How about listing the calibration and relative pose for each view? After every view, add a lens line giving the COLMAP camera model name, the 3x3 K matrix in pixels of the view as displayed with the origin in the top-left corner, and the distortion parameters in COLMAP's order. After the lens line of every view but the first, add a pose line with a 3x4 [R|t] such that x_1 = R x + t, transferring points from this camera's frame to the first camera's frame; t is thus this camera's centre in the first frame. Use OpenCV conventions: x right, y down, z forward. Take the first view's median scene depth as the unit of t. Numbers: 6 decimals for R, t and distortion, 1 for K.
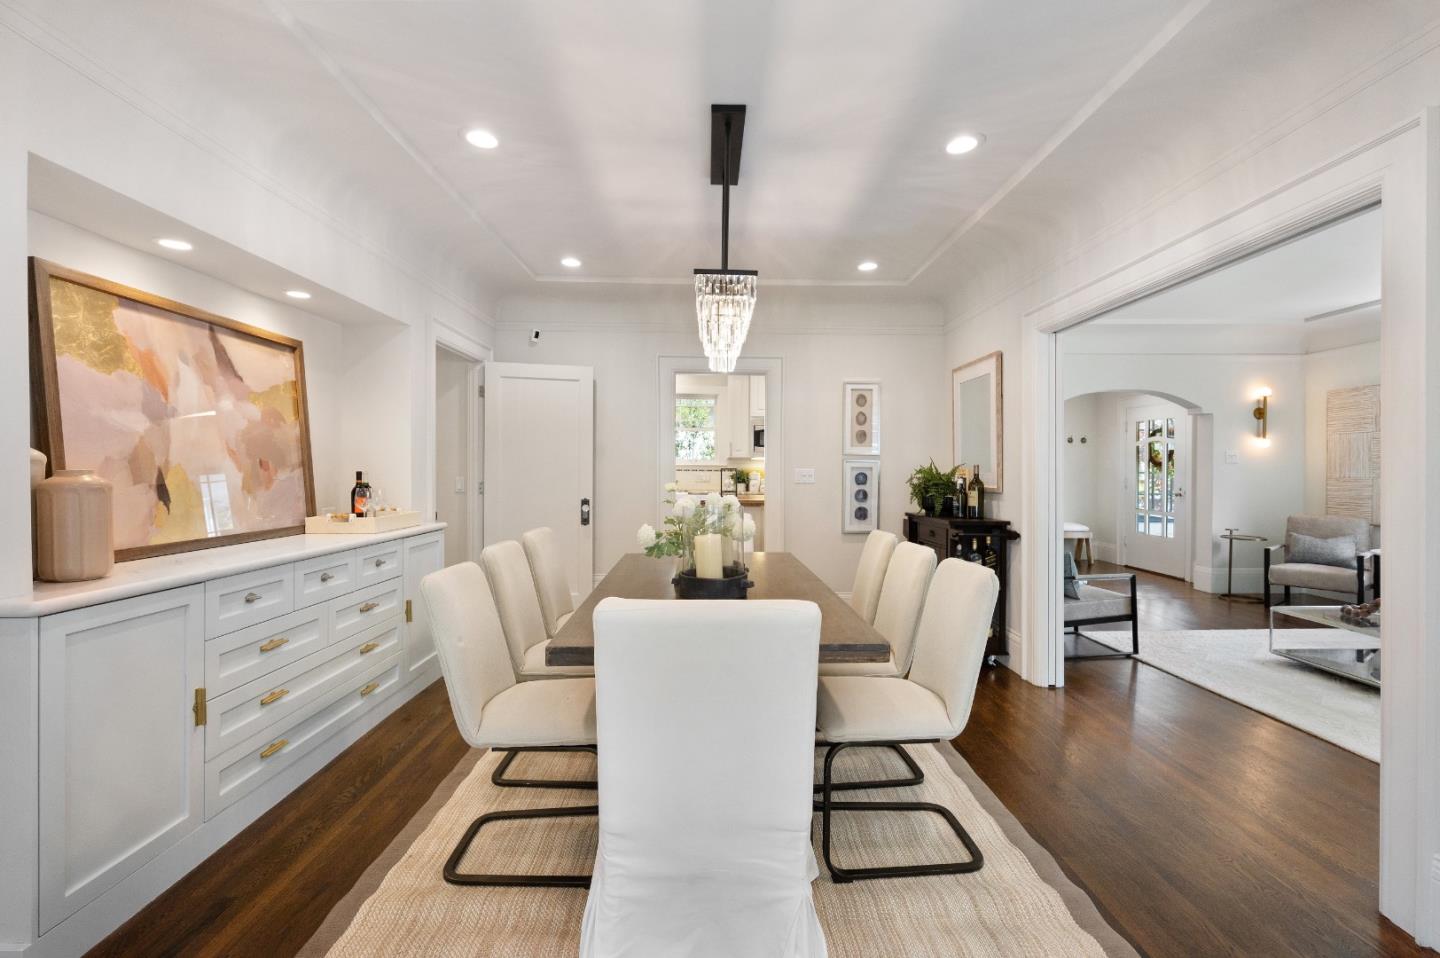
lens RADIAL K [[627.7, 0, 721.8], [0, 627.7, 475.4], [0, 0, 1]] dist [-0.001106, 0.000309]
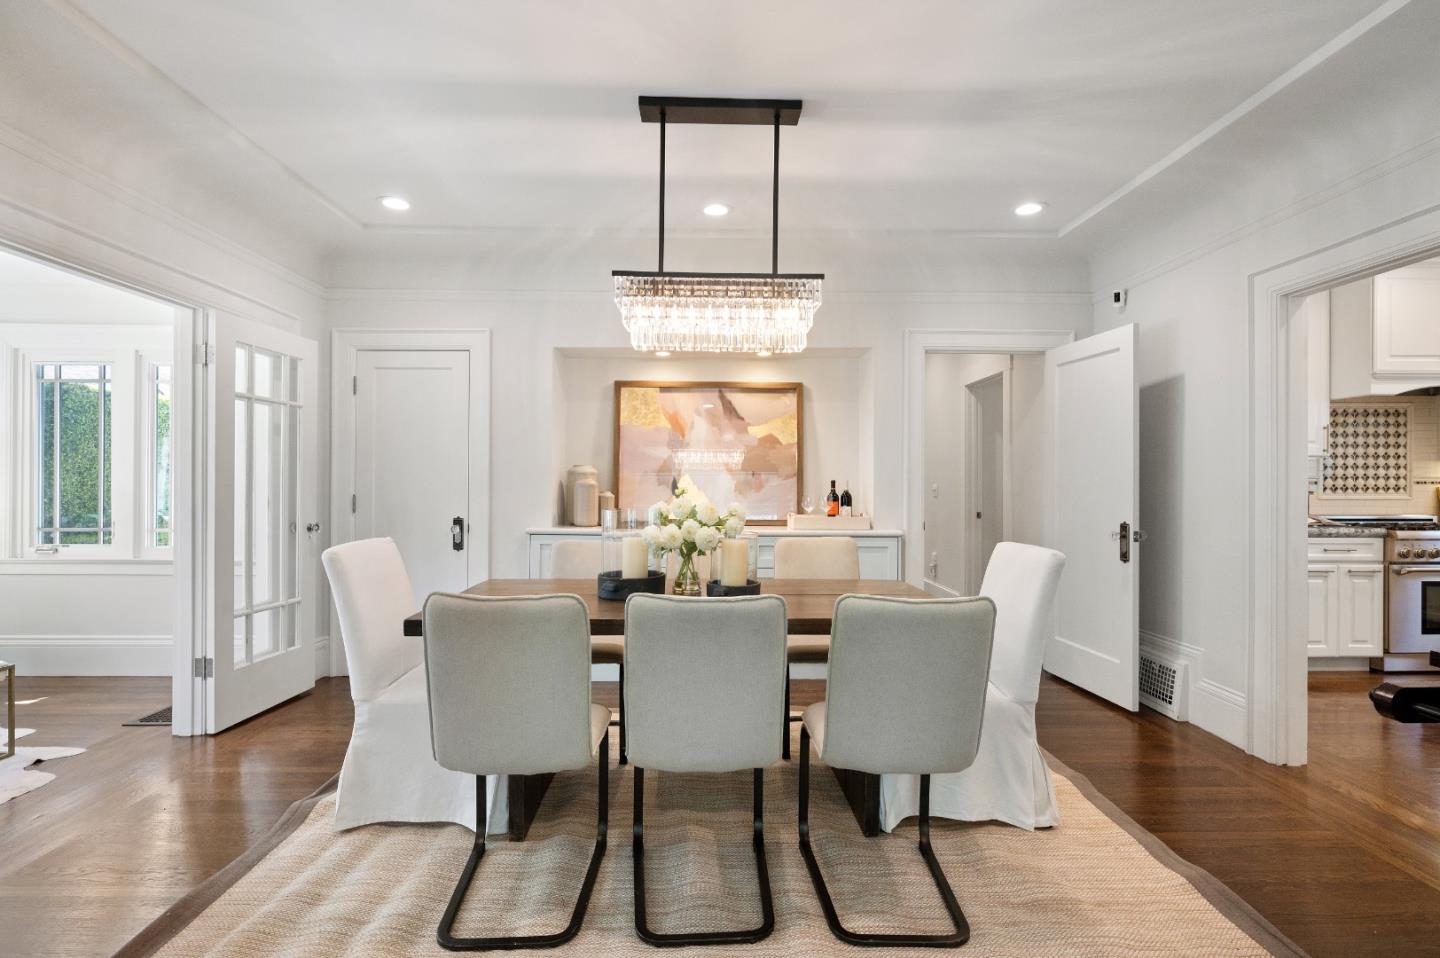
lens RADIAL K [[701.6, 0, 712.5], [0, 701.6, 478.8], [0, 0, 1]] dist [-0.000348, -0.000645]
pose [[-0.004752, -0.006036, -0.999970, 0.783928], [-0.015266, 0.999866, -0.005963, 0.002339], [0.999872, 0.015238, -0.004844, 0.785718]]
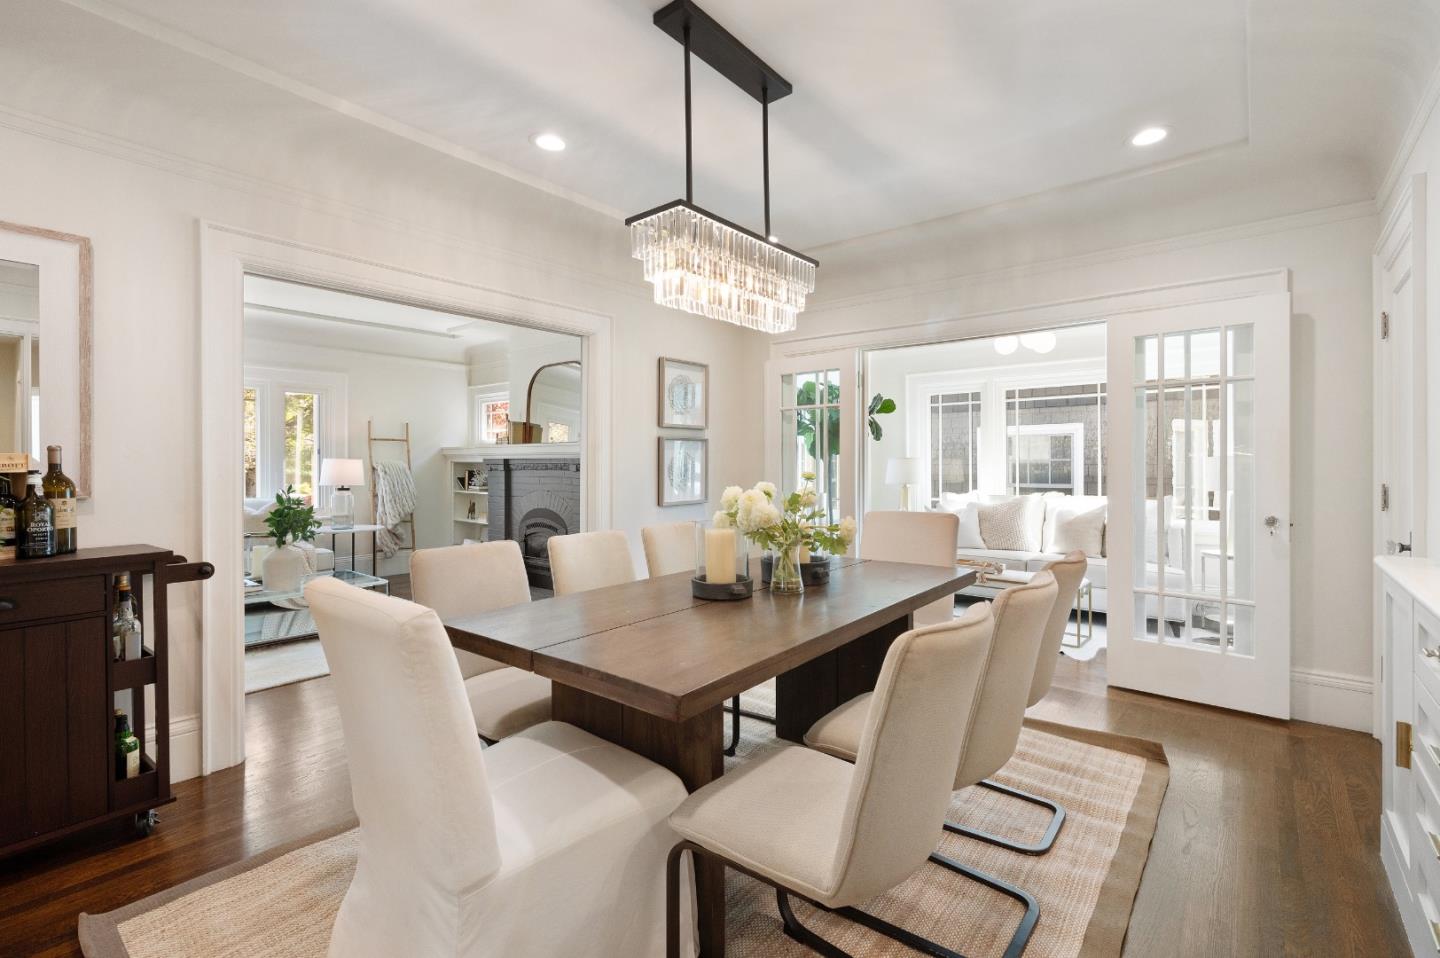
lens RADIAL K [[644.2, 0, 718.6], [0, 644.2, 468.0], [0, 0, 1]] dist [-0.000527, -0.000048]
pose [[-0.755262, -0.002372, 0.655419, -0.422777], [0.005935, 0.999928, 0.010457, -0.001084], [-0.655396, 0.011787, -0.755193, 1.291419]]
